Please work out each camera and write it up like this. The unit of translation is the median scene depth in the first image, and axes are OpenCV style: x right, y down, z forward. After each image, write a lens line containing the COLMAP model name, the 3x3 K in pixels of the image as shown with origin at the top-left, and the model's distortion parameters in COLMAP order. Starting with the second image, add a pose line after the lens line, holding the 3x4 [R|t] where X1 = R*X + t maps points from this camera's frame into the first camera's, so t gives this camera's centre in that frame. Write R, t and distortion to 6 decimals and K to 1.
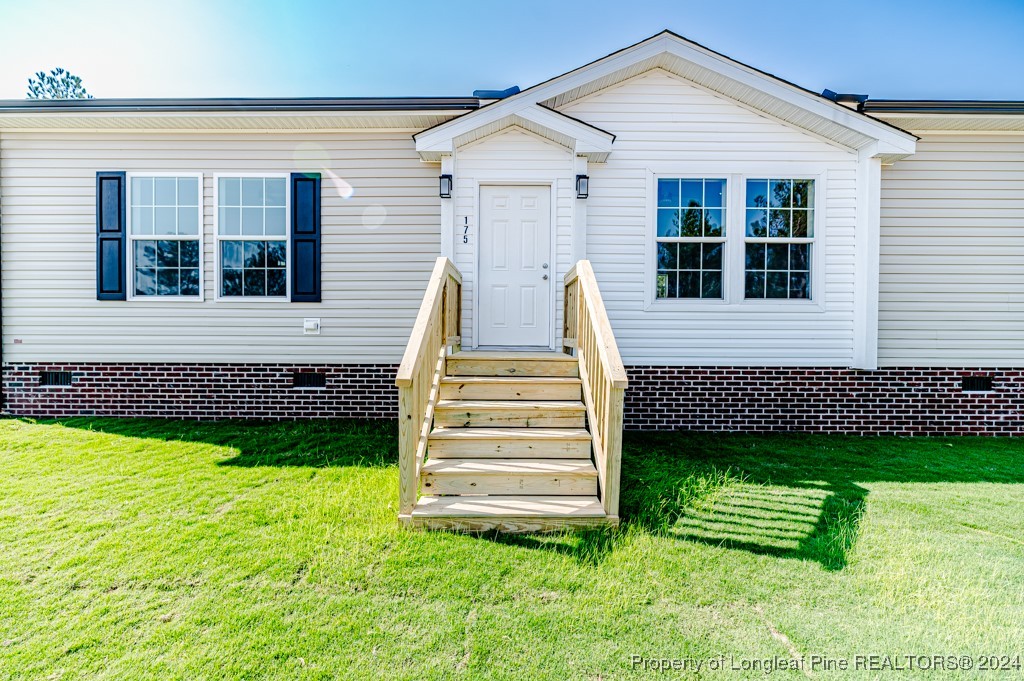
lens RADIAL K [[405.6, 0, 509.1], [0, 405.6, 336.1], [0, 0, 1]] dist [0.015743, -0.005680]
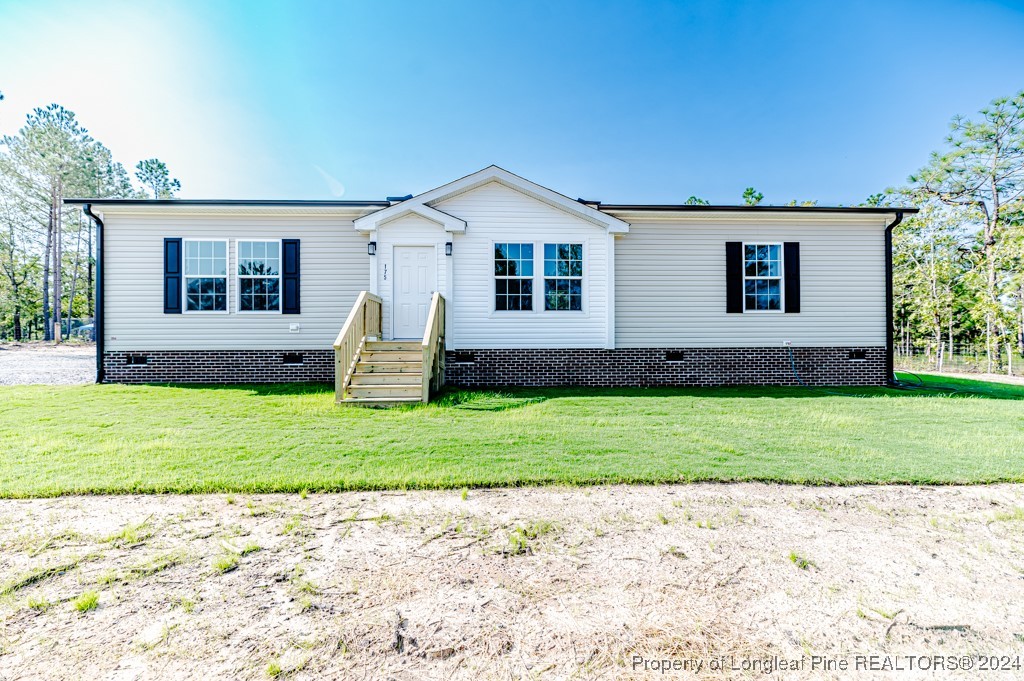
lens RADIAL K [[405.6, 0, 509.0], [0, 405.6, 337.5], [0, 0, 1]] dist [0.015743, -0.005680]
pose [[0.998700, -0.009049, 0.050169, 0.330886], [0.010066, 0.999748, -0.020050, 0.059465], [-0.049975, 0.020529, 0.998539, -0.755565]]
